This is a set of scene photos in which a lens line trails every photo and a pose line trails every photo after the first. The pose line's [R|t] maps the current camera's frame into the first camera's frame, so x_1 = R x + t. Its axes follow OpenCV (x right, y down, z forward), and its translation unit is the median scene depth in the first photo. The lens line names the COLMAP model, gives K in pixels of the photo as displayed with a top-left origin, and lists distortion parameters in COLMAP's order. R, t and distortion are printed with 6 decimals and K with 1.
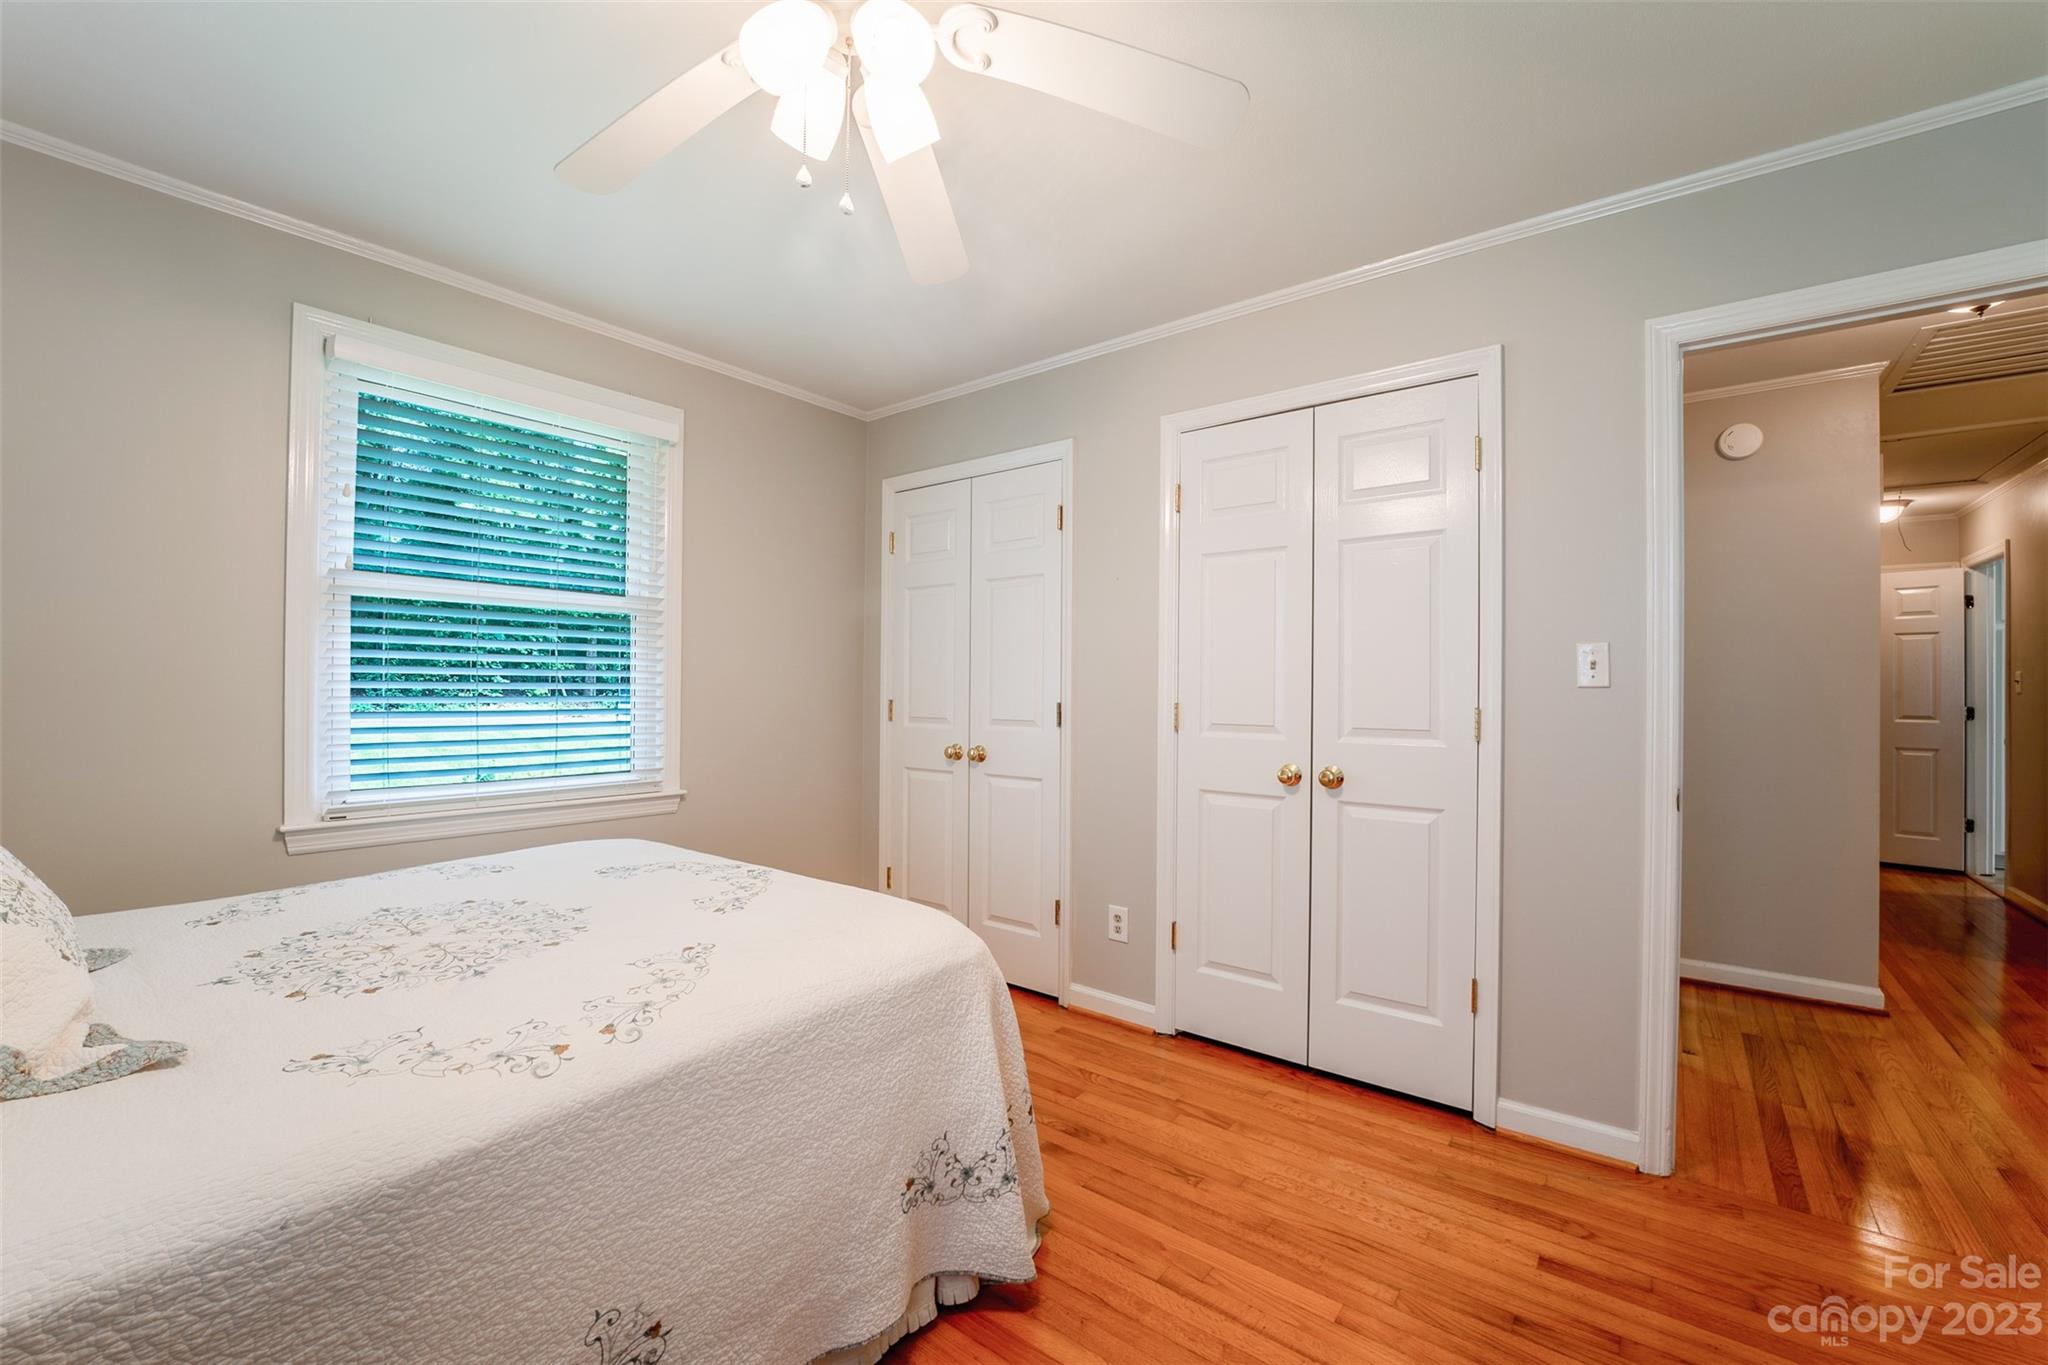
lens RADIAL K [[835.1, 0, 1015.3], [0, 835.1, 678.5], [0, 0, 1]] dist [-0.002161, -0.000207]
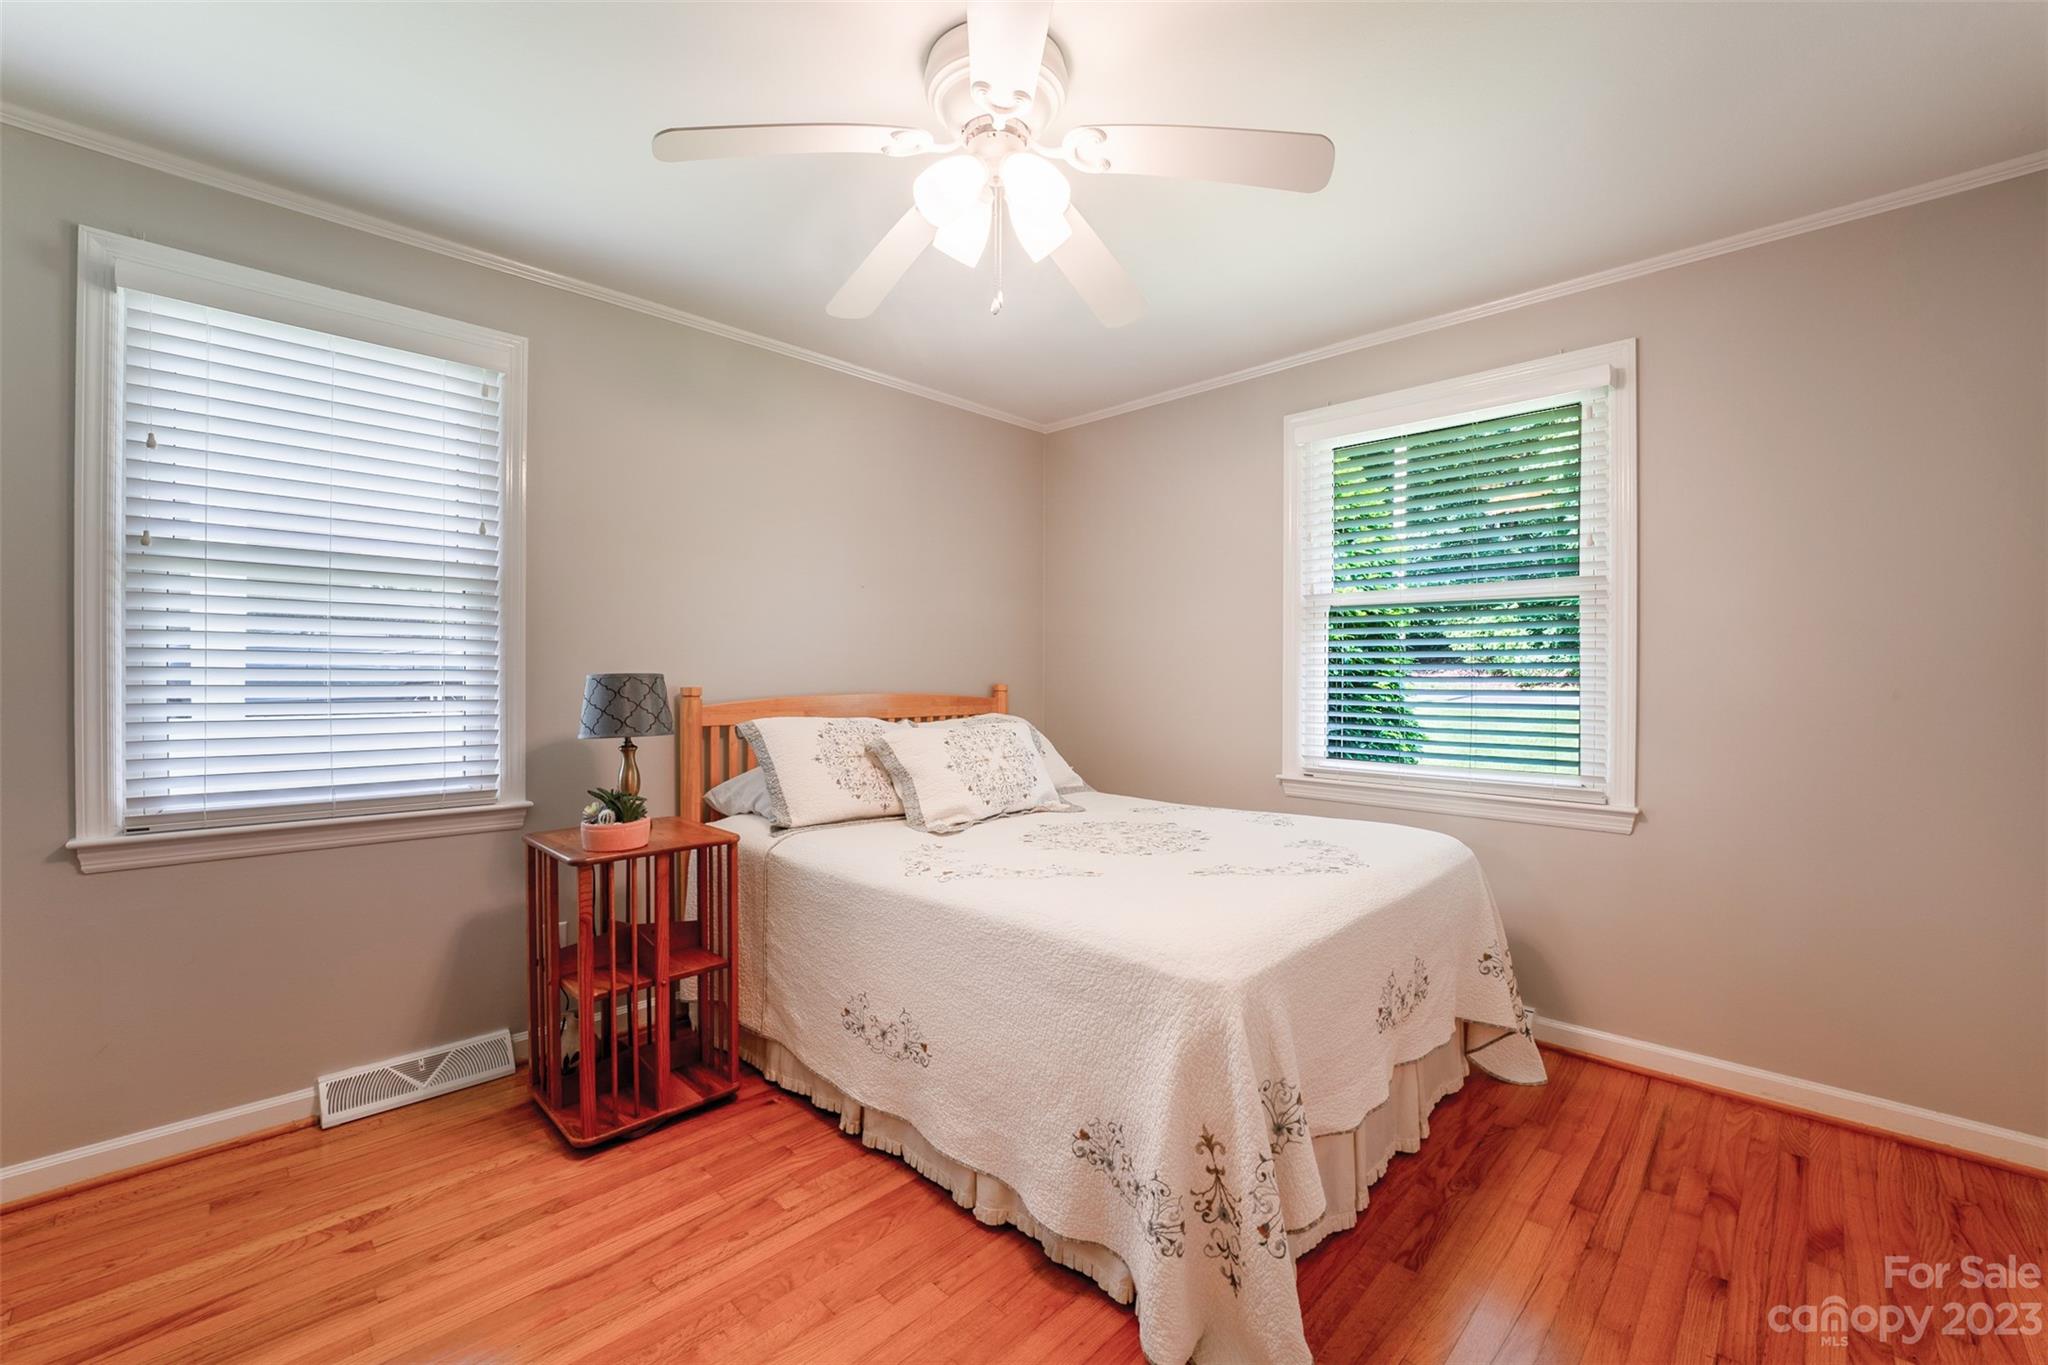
lens RADIAL K [[841.7, 0, 1024.0], [0, 841.7, 682.5], [0, 0, 1]] dist [-0.002164, -0.000136]
pose [[-0.091823, -0.001478, -0.995774, 0.921696], [0.003749, 0.999991, -0.001830, 0.022832], [0.995768, -0.003901, -0.091817, 0.983074]]
